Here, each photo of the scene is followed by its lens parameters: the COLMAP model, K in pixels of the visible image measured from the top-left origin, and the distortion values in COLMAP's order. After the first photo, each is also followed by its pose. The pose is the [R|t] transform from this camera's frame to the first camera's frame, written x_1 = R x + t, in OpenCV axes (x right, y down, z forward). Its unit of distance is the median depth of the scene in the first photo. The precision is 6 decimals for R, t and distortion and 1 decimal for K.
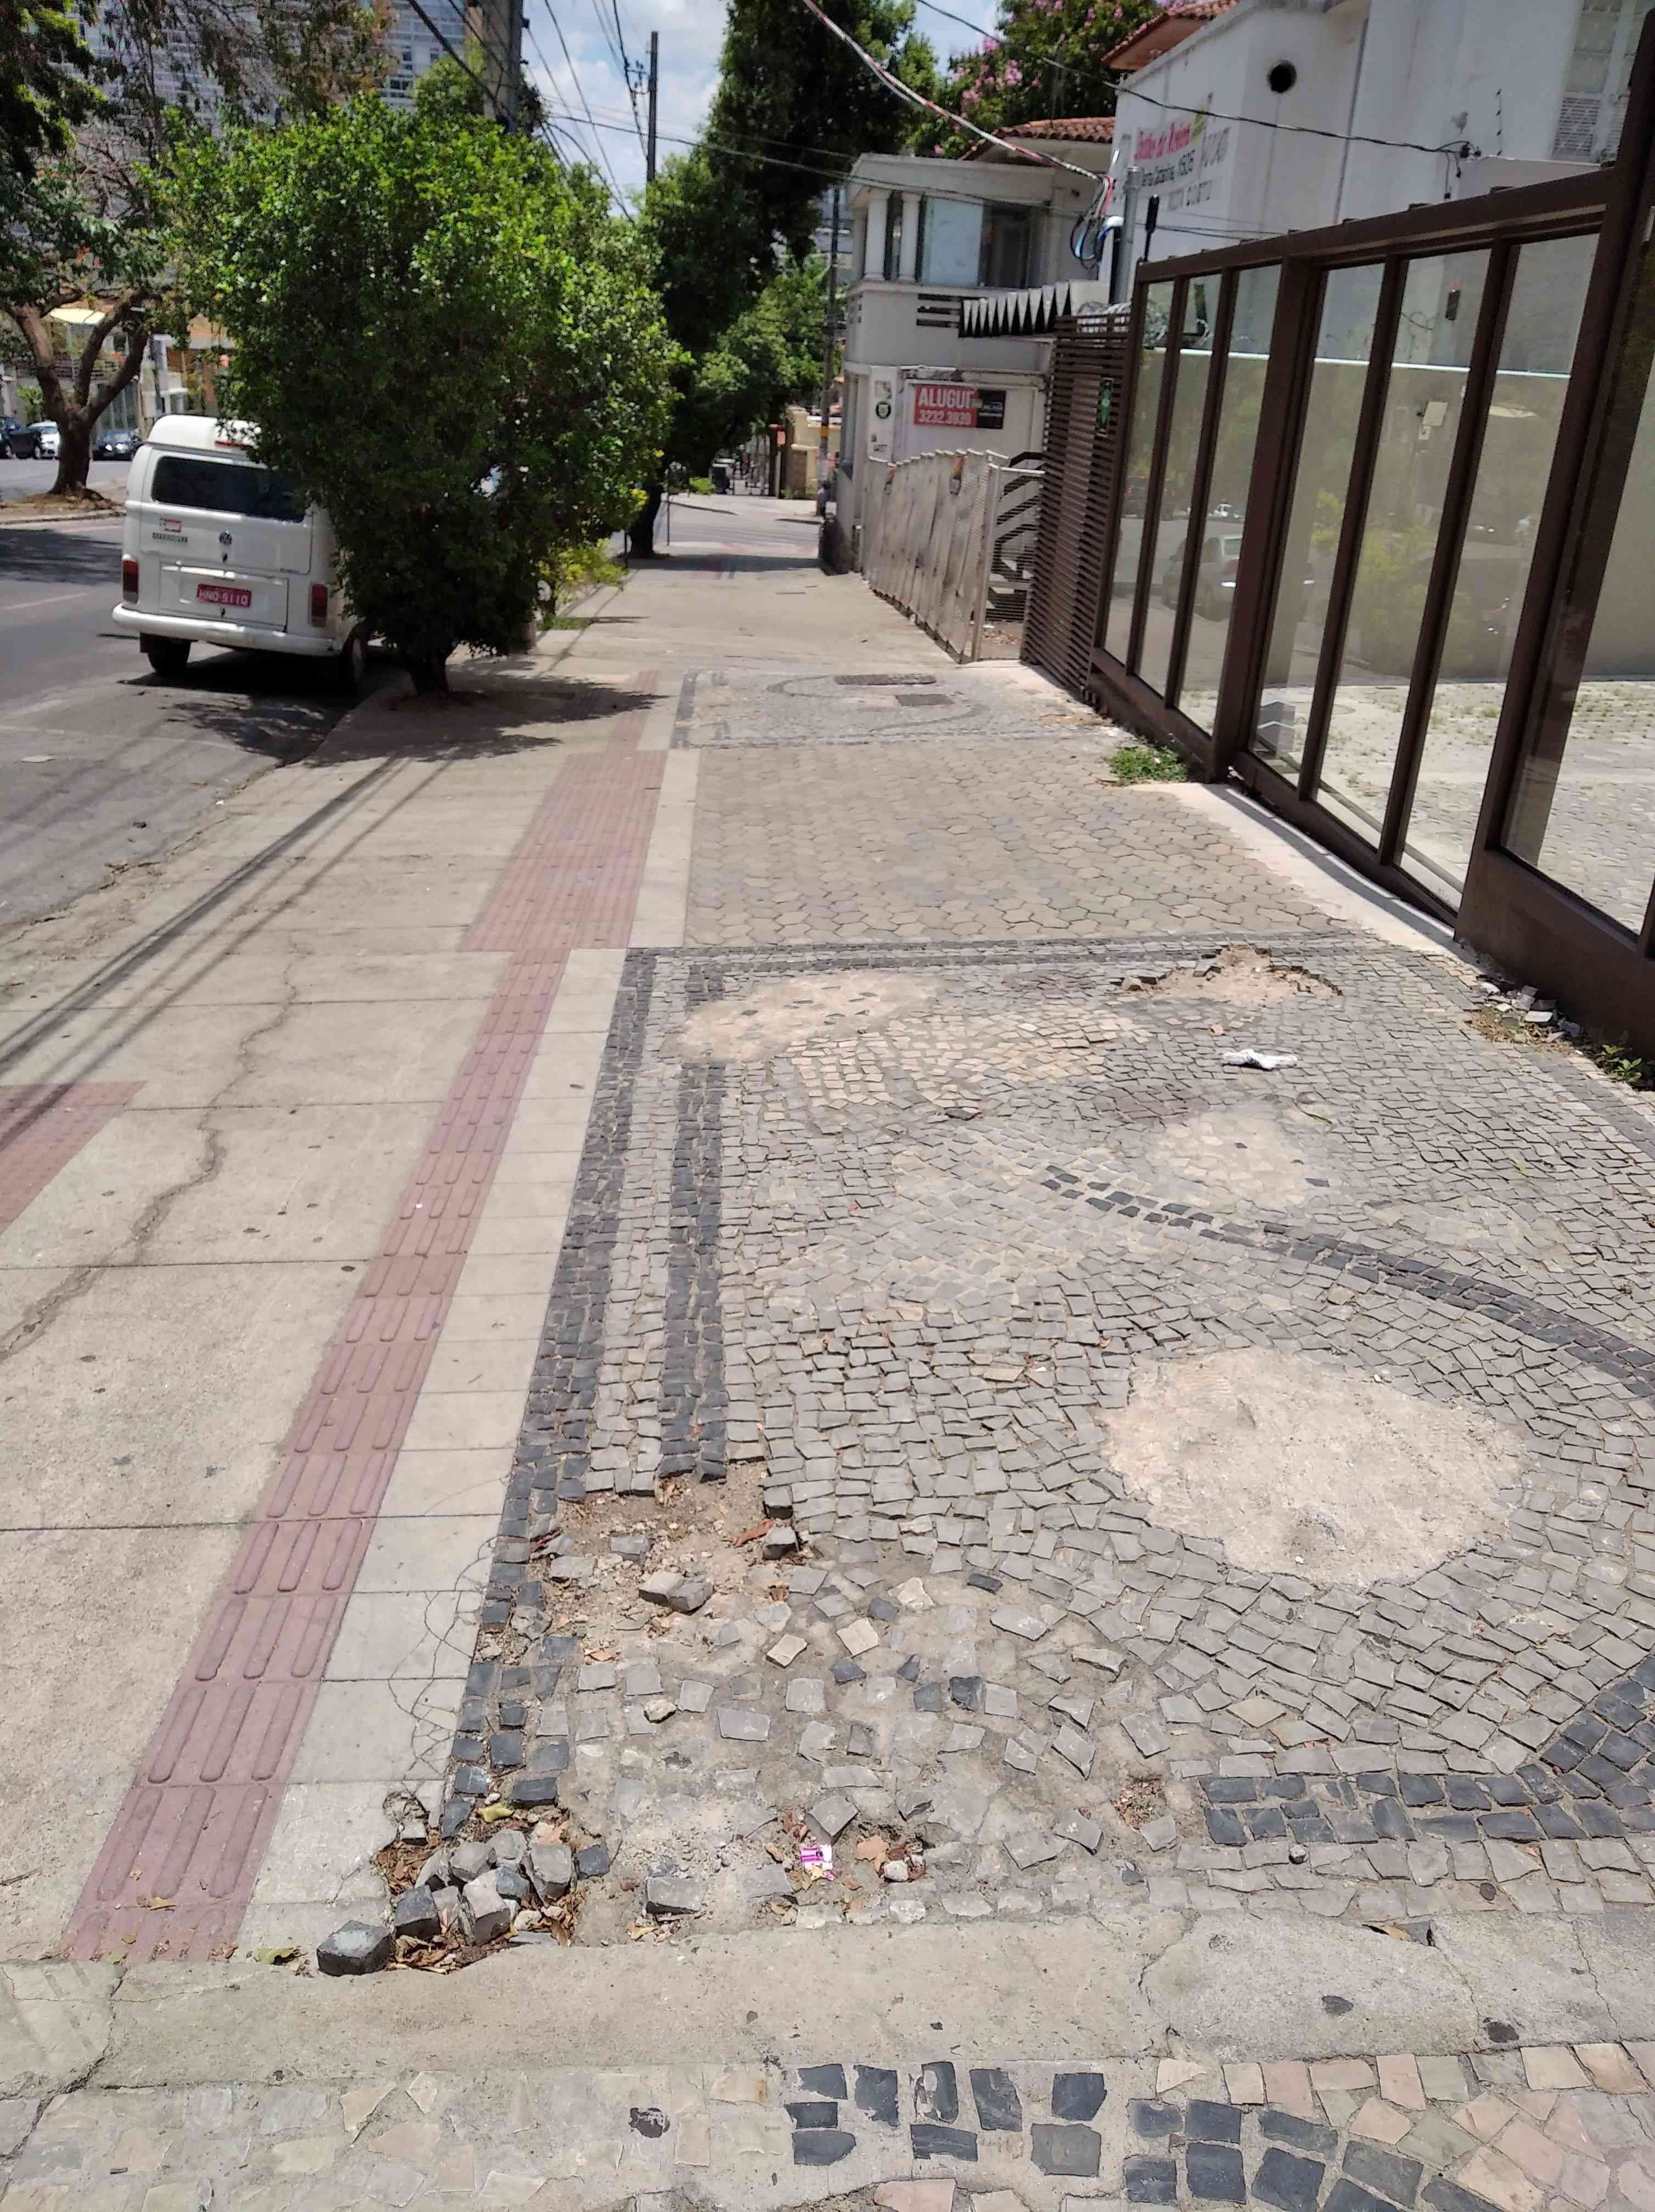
lens RADIAL K [[1699.1, 0, 837.6], [0, 1699.1, 1130.1], [0, 0, 1]] dist [0.106980, -0.241247]
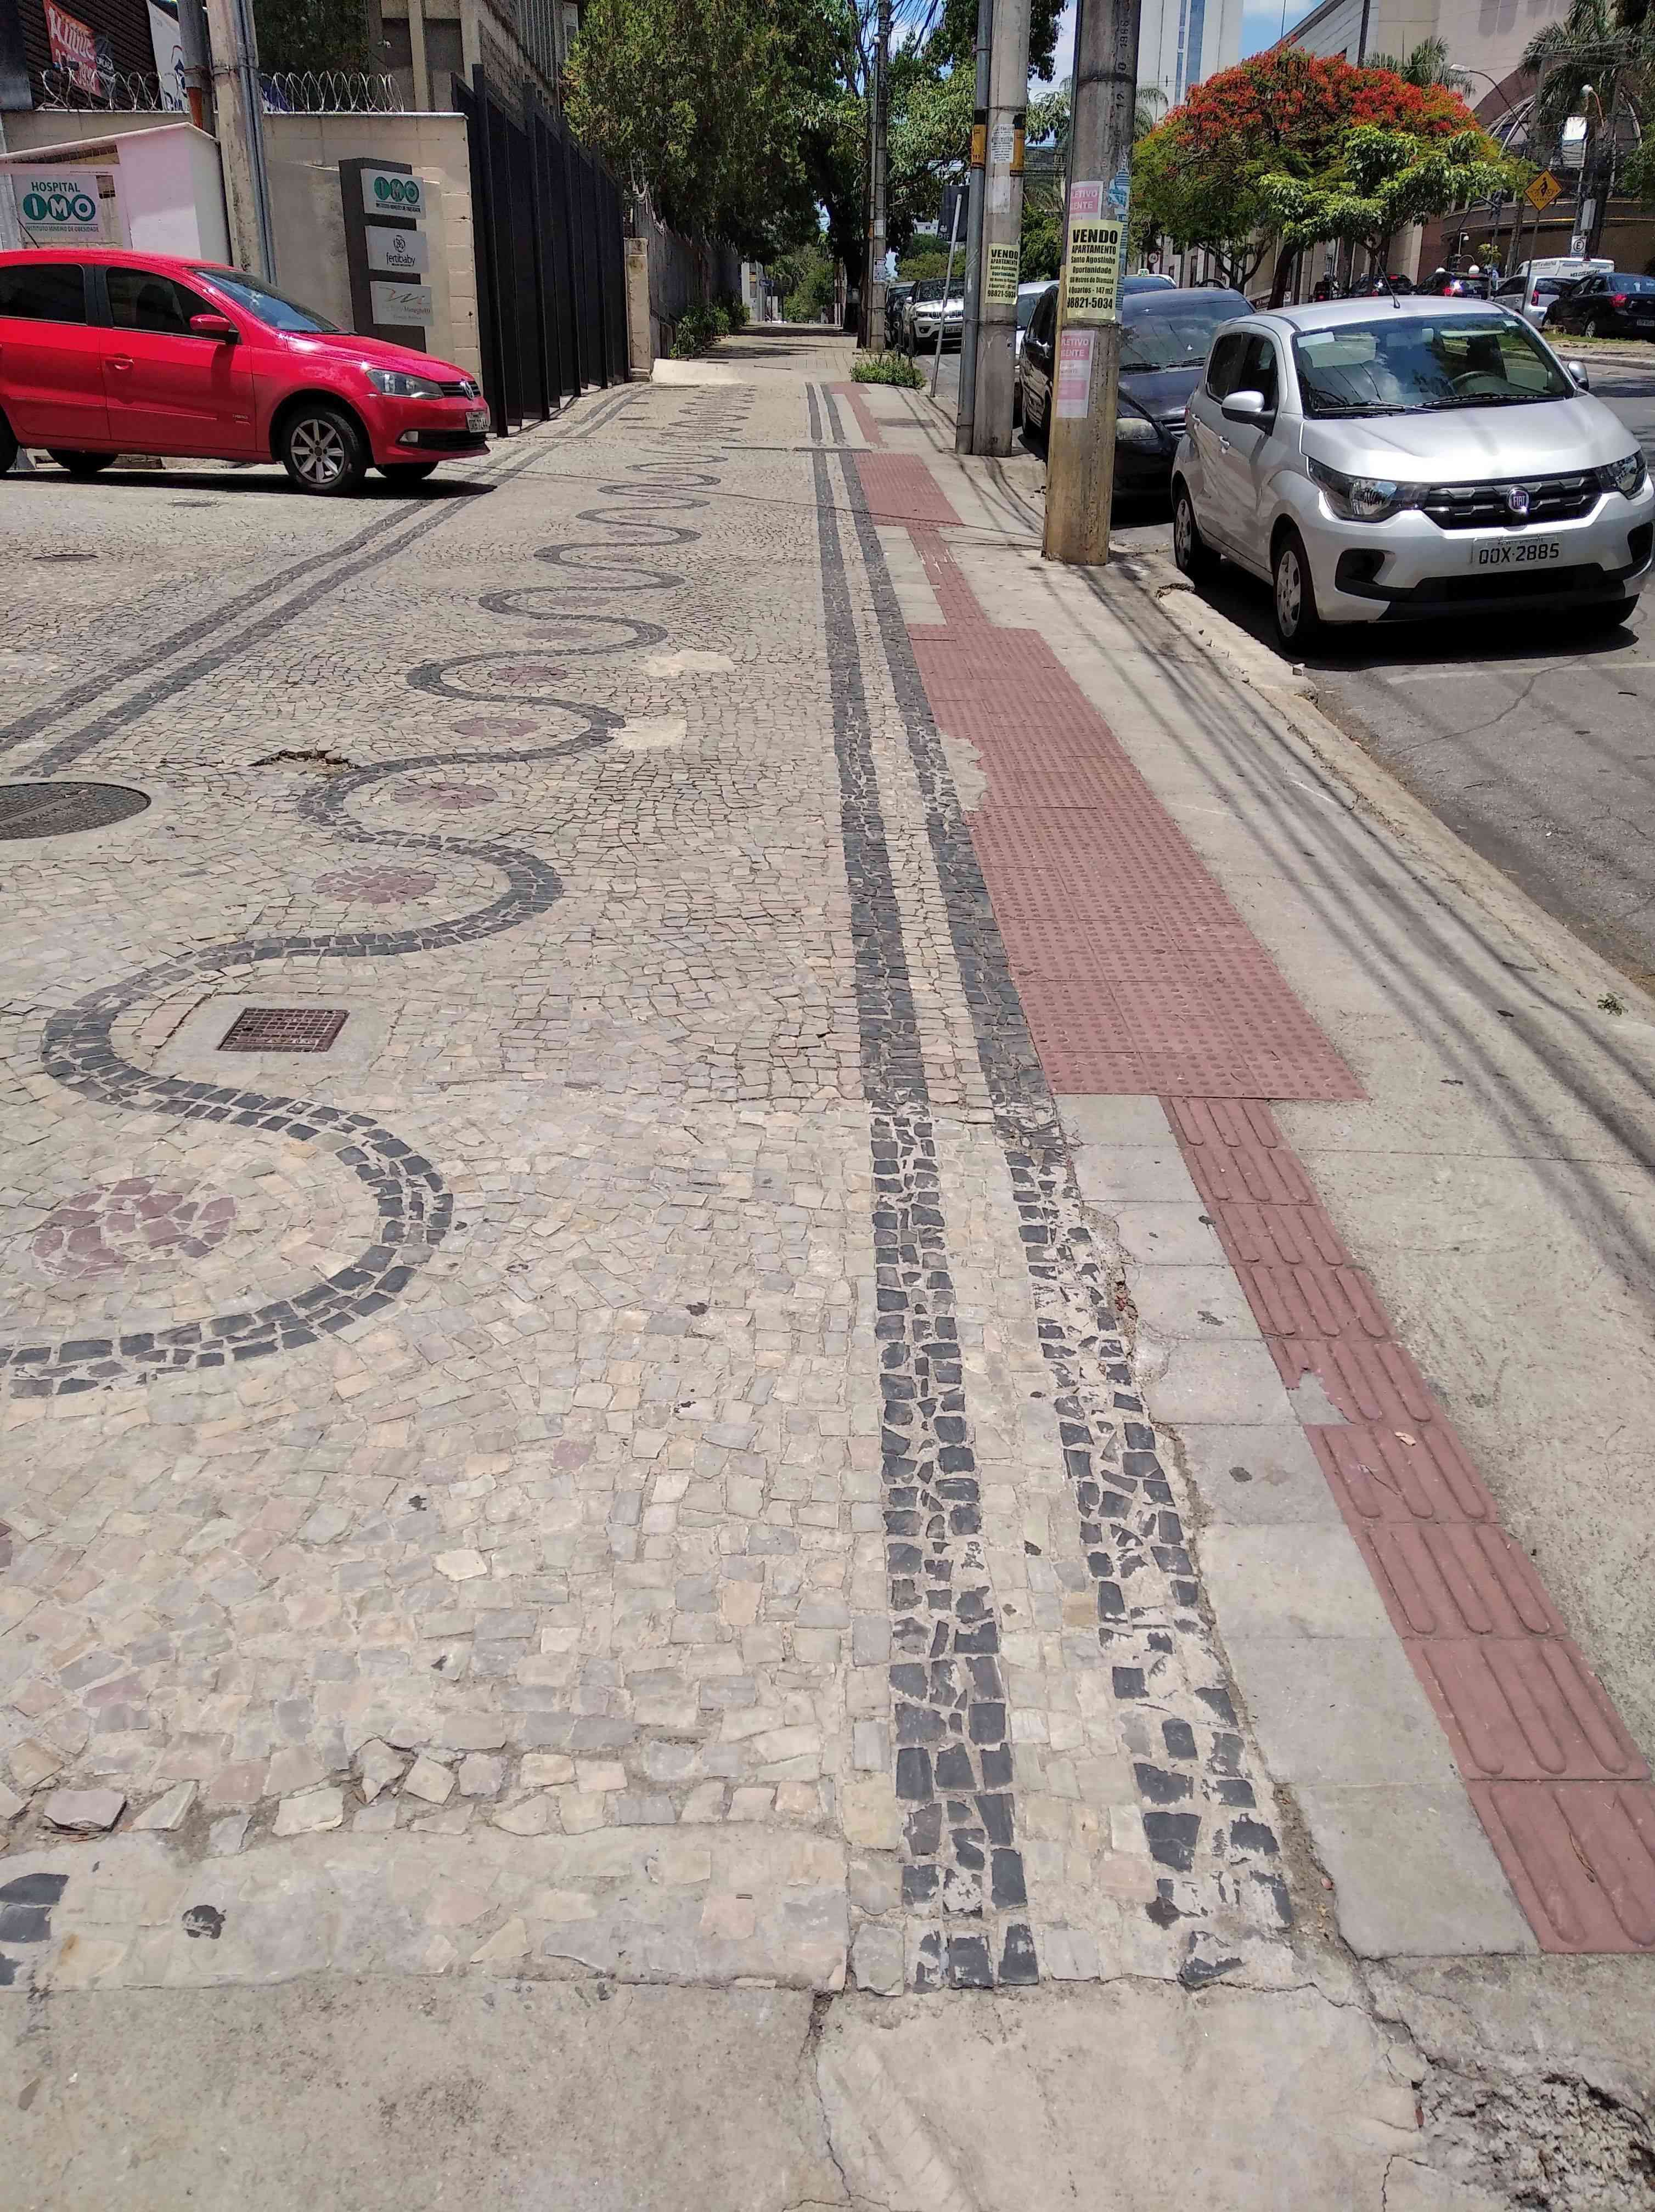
lens RADIAL K [[1694.1, 0, 827.5], [0, 1694.1, 1106.0], [0, 0, 1]] dist [0.049495, -0.047843]
pose [[-0.997833, -0.063139, 0.018503, -0.190907], [-0.030211, 0.689516, 0.723640, -0.180204], [-0.058448, 0.721514, -0.689929, 0.567461]]
